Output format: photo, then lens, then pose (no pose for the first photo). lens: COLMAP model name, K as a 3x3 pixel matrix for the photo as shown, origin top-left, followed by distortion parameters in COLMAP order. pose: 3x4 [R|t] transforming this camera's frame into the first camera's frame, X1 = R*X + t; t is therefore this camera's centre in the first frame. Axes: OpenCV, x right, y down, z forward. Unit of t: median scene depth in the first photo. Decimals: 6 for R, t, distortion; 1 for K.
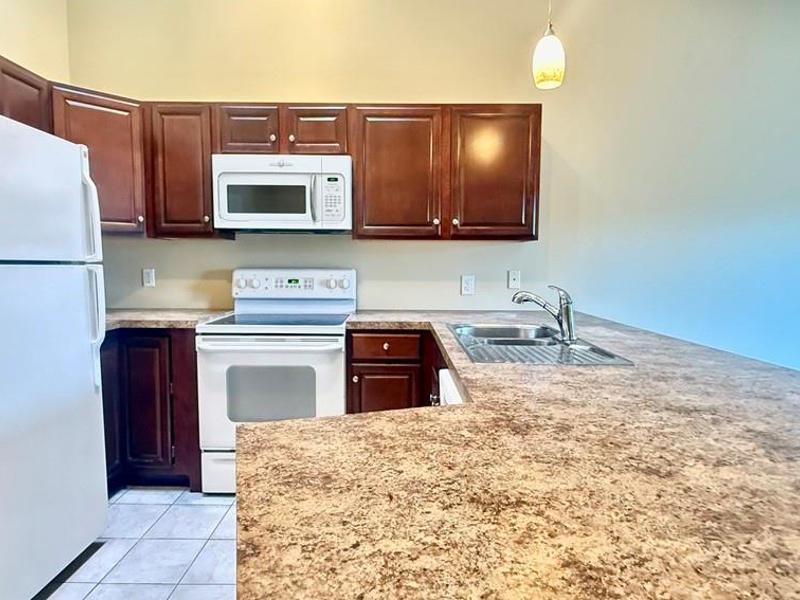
lens RADIAL K [[482.6, 0, 396.0], [0, 482.6, 299.8], [0, 0, 1]] dist [0.000135, 0.001691]
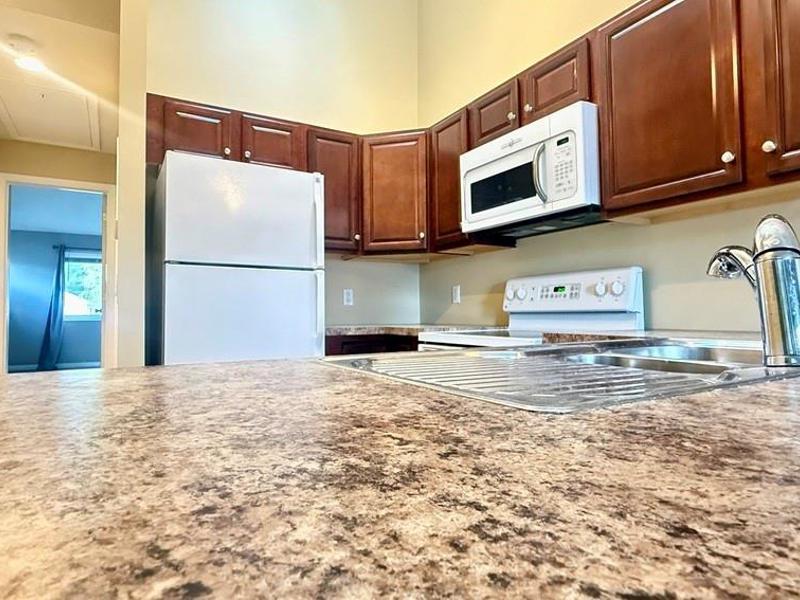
lens RADIAL K [[482.6, 0, 396.1], [0, 482.6, 298.2], [0, 0, 1]] dist [0.000135, 0.001691]
pose [[0.498988, -0.037828, -0.865783, 0.360679], [-0.055139, 0.995637, -0.075281, 0.053797], [0.864853, 0.085302, 0.494725, 0.440726]]
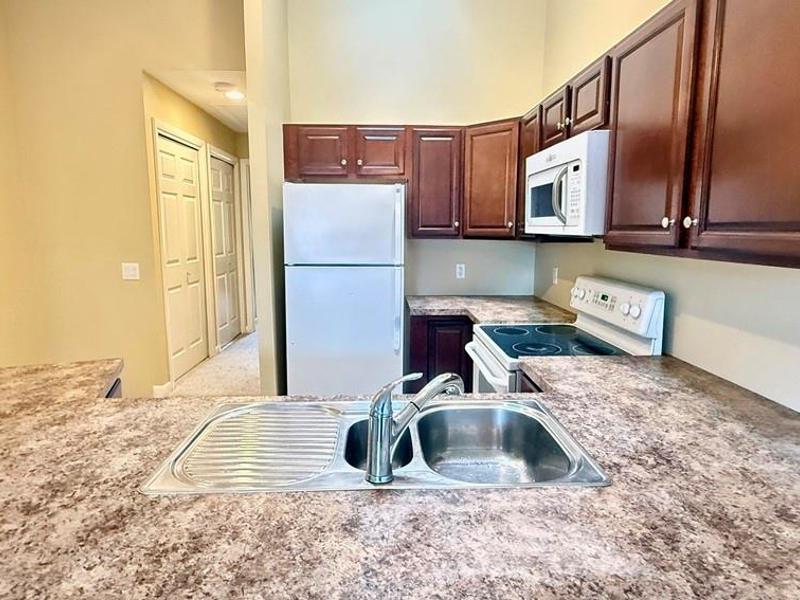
lens RADIAL K [[482.6, 0, 397.9], [0, 482.6, 295.5], [0, 0, 1]] dist [0.000135, 0.001691]
pose [[0.038538, 0.132308, -0.990459, 0.608535], [-0.076918, 0.988647, 0.129073, -0.130471], [0.996292, 0.071210, 0.048277, 0.701821]]
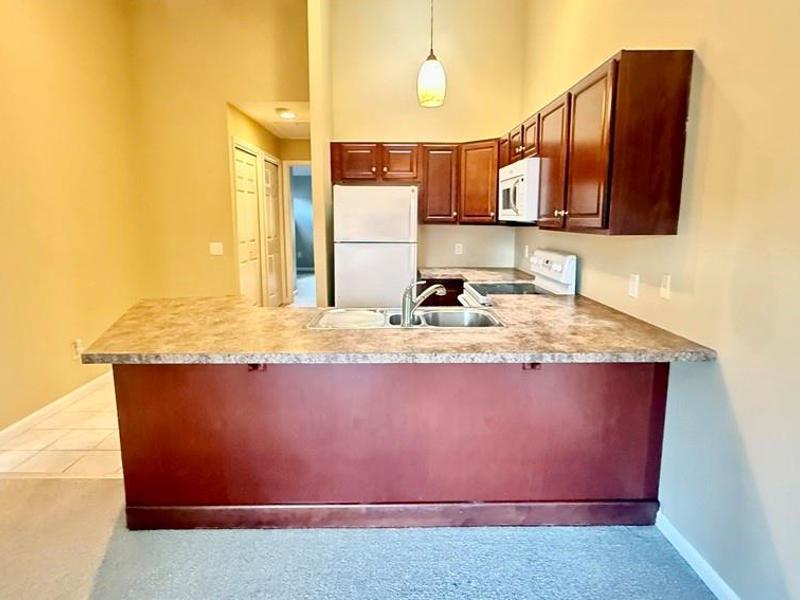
lens RADIAL K [[482.6, 0, 398.9], [0, 482.6, 293.5], [0, 0, 1]] dist [0.000135, 0.001691]
pose [[0.015337, 0.149221, -0.988685, 1.089977], [-0.076554, 0.986074, 0.147640, -0.122546], [0.996948, 0.073423, 0.026547, 0.676047]]
